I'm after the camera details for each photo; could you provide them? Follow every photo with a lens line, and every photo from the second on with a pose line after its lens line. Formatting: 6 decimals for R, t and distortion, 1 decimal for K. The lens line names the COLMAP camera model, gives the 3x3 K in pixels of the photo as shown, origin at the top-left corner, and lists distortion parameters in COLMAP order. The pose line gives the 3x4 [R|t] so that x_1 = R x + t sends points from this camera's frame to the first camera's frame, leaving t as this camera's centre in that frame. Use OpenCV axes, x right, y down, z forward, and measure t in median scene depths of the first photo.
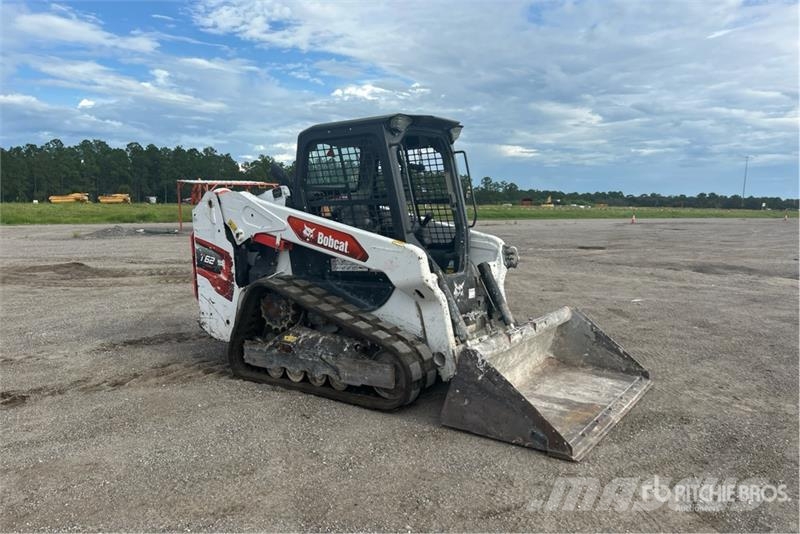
lens RADIAL K [[614.5, 0, 401.5], [0, 614.5, 277.5], [0, 0, 1]] dist [0.155553, -0.177748]
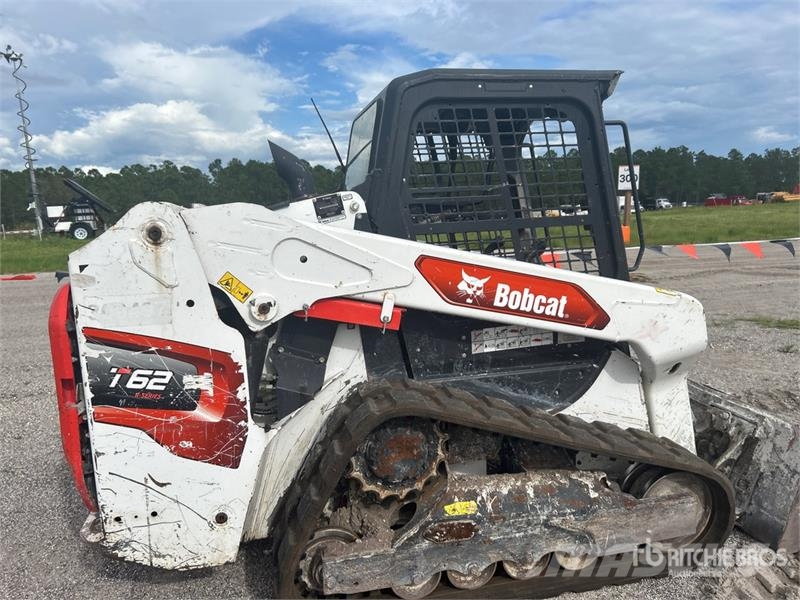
lens RADIAL K [[607.5, 0, 400.8], [0, 607.5, 307.6], [0, 0, 1]] dist [0.059121, -0.070051]
pose [[0.658938, -0.120434, 0.742493, -0.524878], [0.100636, 0.992340, 0.071648, -0.092023], [-0.745435, 0.027510, 0.666011, 0.683205]]
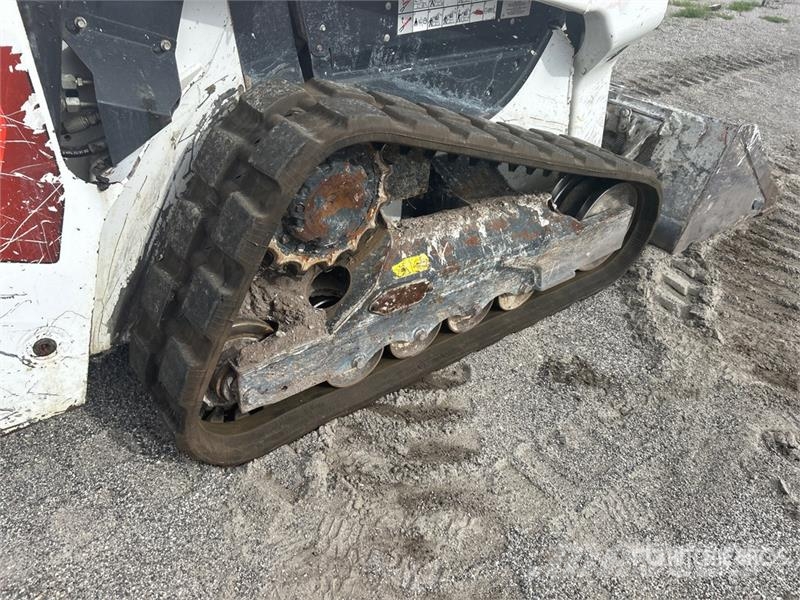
lens RADIAL K [[607.5, 0, 400.8], [0, 607.5, 307.6], [0, 0, 1]] dist [0.059121, -0.070051]
pose [[0.284898, -0.523508, 0.802977, -0.451910], [0.051359, 0.844826, 0.532570, -0.062450], [-0.957181, -0.110488, 0.267576, 0.873429]]
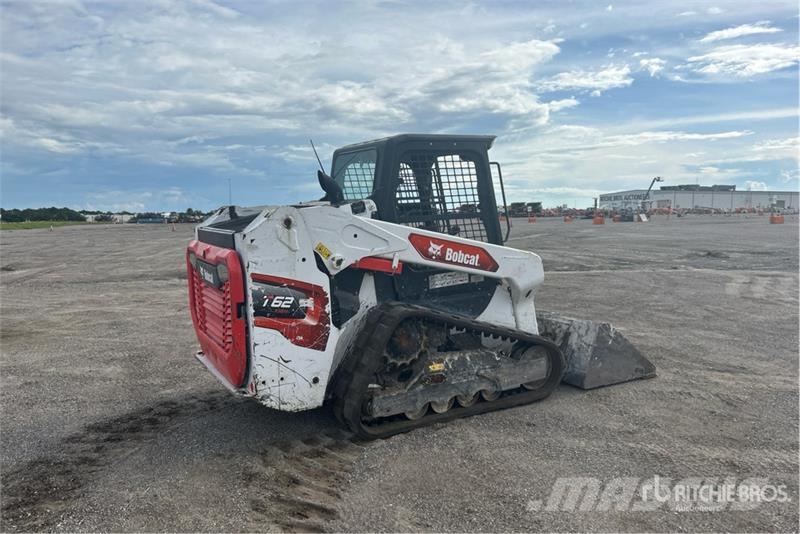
lens RADIAL K [[614.5, 0, 401.5], [0, 614.5, 277.5], [0, 0, 1]] dist [0.155553, -0.177748]
pose [[0.398935, -0.101894, 0.911301, -0.971609], [0.126652, 0.990405, 0.055295, -0.084705], [-0.908191, 0.093359, 0.408012, 0.638082]]
